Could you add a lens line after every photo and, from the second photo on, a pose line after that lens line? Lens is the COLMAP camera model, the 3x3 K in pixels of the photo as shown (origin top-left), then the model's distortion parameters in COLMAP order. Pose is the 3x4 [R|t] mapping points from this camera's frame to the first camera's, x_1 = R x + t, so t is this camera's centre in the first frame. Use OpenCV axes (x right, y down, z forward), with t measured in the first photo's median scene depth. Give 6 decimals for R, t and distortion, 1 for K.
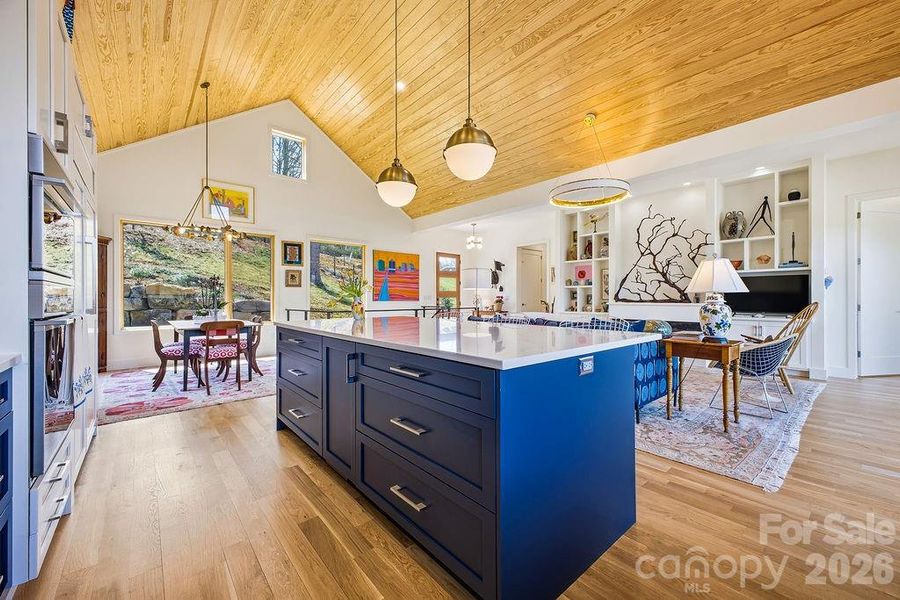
lens RADIAL K [[357.2, 0, 452.2], [0, 357.2, 300.3], [0, 0, 1]] dist [0.012500, -0.001074]
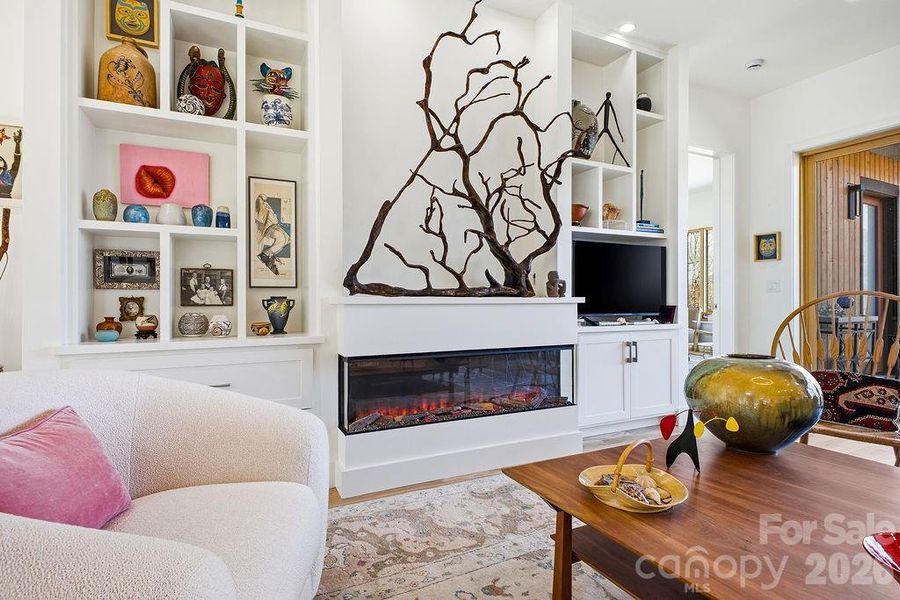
lens RADIAL K [[480.0, 0, 449.6], [0, 480.0, 294.0], [0, 0, 1]] dist [-0.007476, -0.000428]
pose [[0.247849, 0.006416, 0.968777, 0.121087], [0.002537, 0.999970, -0.007272, 0.006843], [-0.968795, 0.004260, 0.247826, 0.872554]]
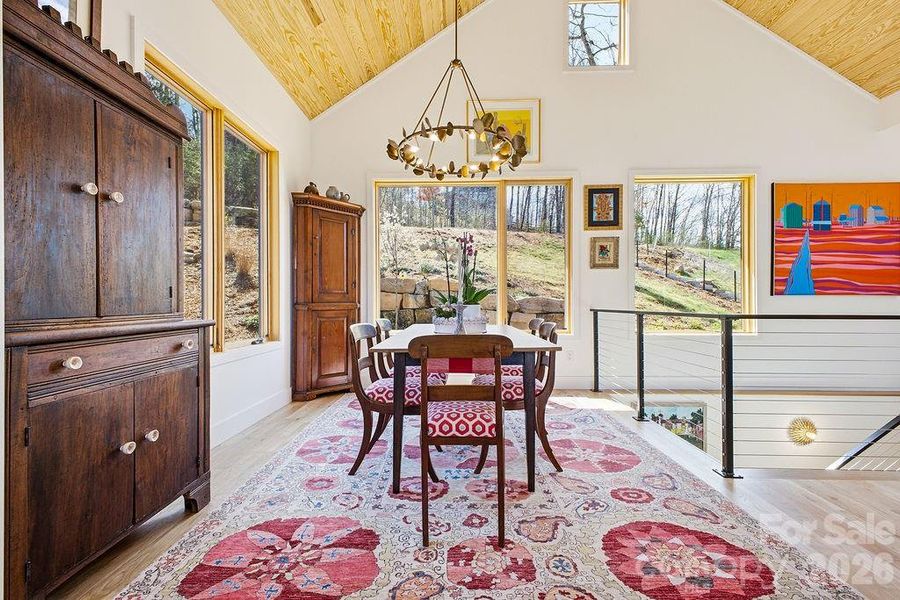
lens RADIAL K [[382.2, 0, 446.0], [0, 382.2, 300.5], [0, 0, 1]] dist [0.011336, -0.000994]
pose [[0.736180, -0.002213, -0.676782, -0.252066], [-0.001255, 0.999988, -0.004636, 0.015587], [0.676784, 0.004262, 0.736169, 0.454132]]
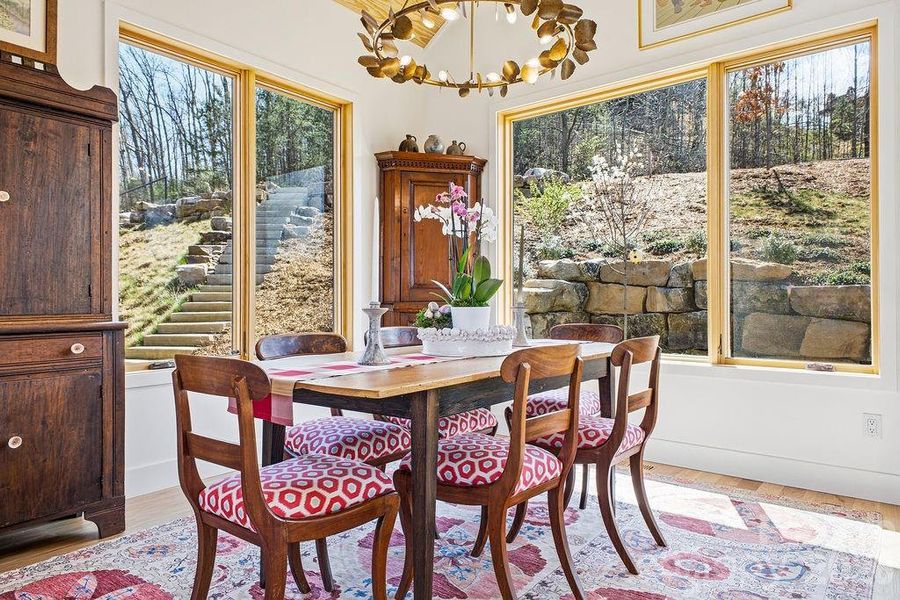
lens RADIAL K [[563.5, 0, 451.3], [0, 563.5, 298.1], [0, 0, 1]] dist [0.011353, -0.001021]
pose [[0.179713, -0.000579, -0.983719, -0.177996], [-0.003612, 0.999993, -0.001248, 0.012662], [0.983713, 0.003778, 0.179709, 0.687597]]
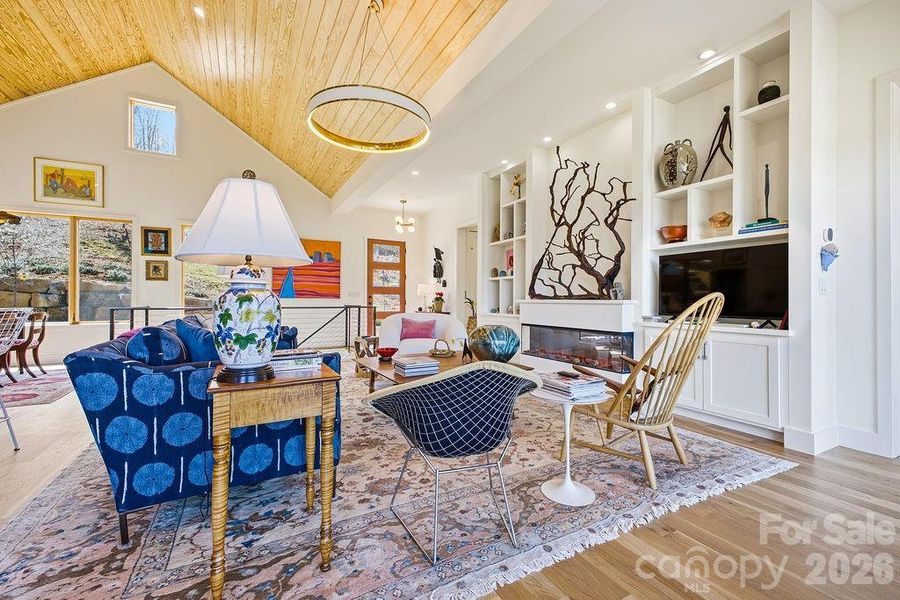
lens RADIAL K [[382.2, 0, 450.0], [0, 382.2, 300.3], [0, 0, 1]] dist [0.011336, -0.000994]
pose [[0.977007, 0.004276, -0.213164, 0.483979], [-0.005028, 0.999983, -0.002984, 0.010541], [0.213147, 0.003987, 0.977012, 0.277219]]
